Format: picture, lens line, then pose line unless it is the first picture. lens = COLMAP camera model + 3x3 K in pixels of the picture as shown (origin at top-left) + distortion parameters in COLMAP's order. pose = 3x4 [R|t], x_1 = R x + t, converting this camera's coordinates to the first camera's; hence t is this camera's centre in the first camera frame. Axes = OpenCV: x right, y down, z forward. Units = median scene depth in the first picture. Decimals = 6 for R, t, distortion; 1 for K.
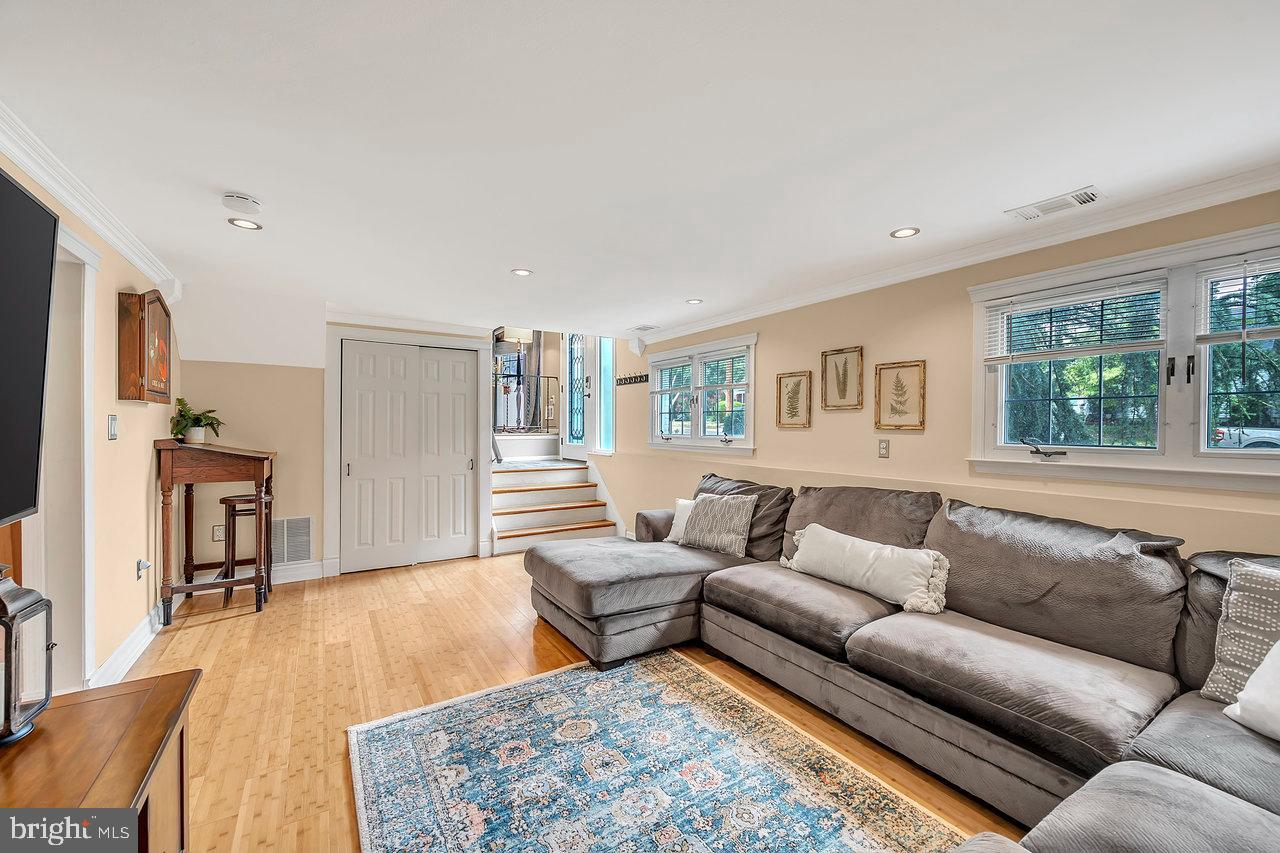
lens RADIAL K [[503.2, 0, 637.8], [0, 503.2, 425.5], [0, 0, 1]] dist [0.000705, 0.000153]
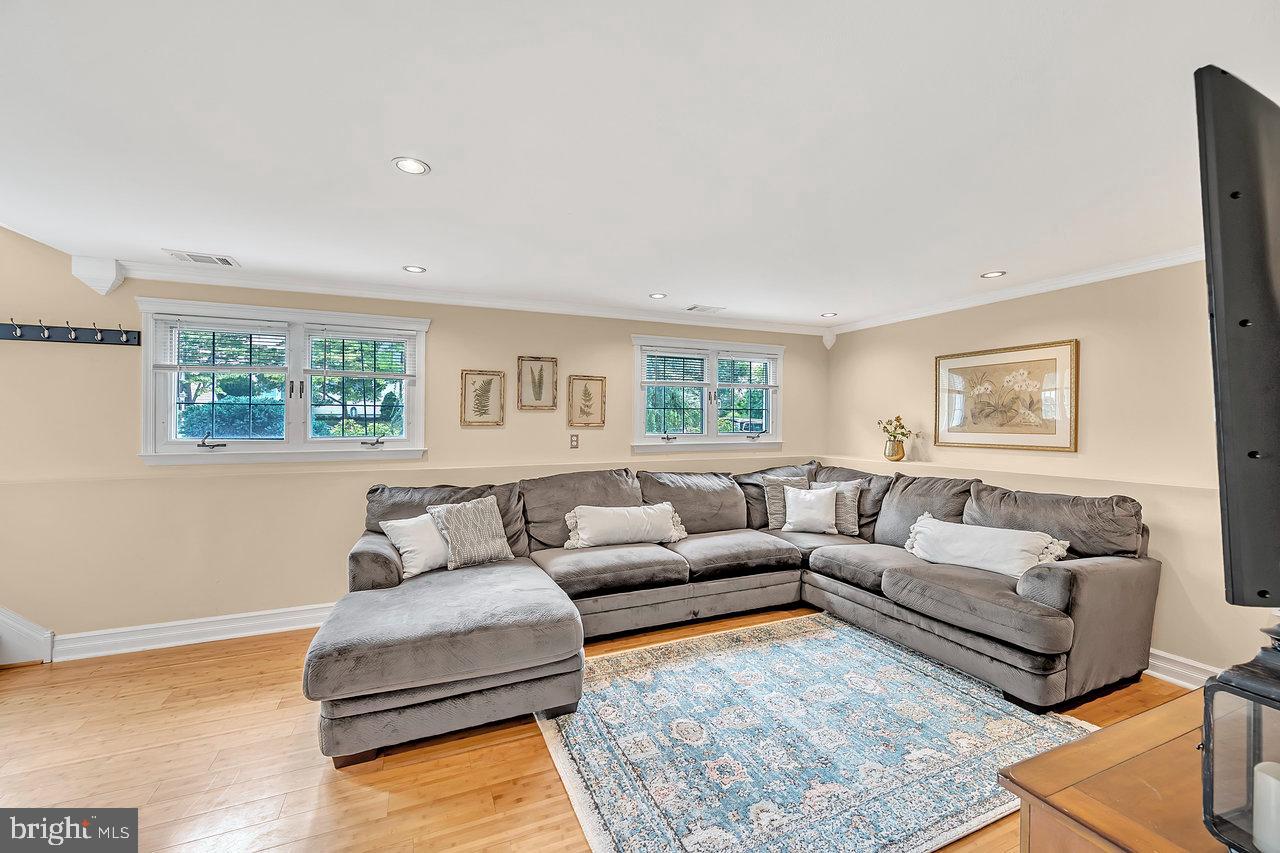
lens RADIAL K [[503.2, 0, 635.6], [0, 503.2, 426.8], [0, 0, 1]] dist [0.000705, 0.000153]
pose [[0.164710, -0.016502, 0.986204, -0.755733], [-0.001557, 0.999854, 0.016990, -0.012871], [-0.986341, -0.004334, 0.164661, 0.636383]]
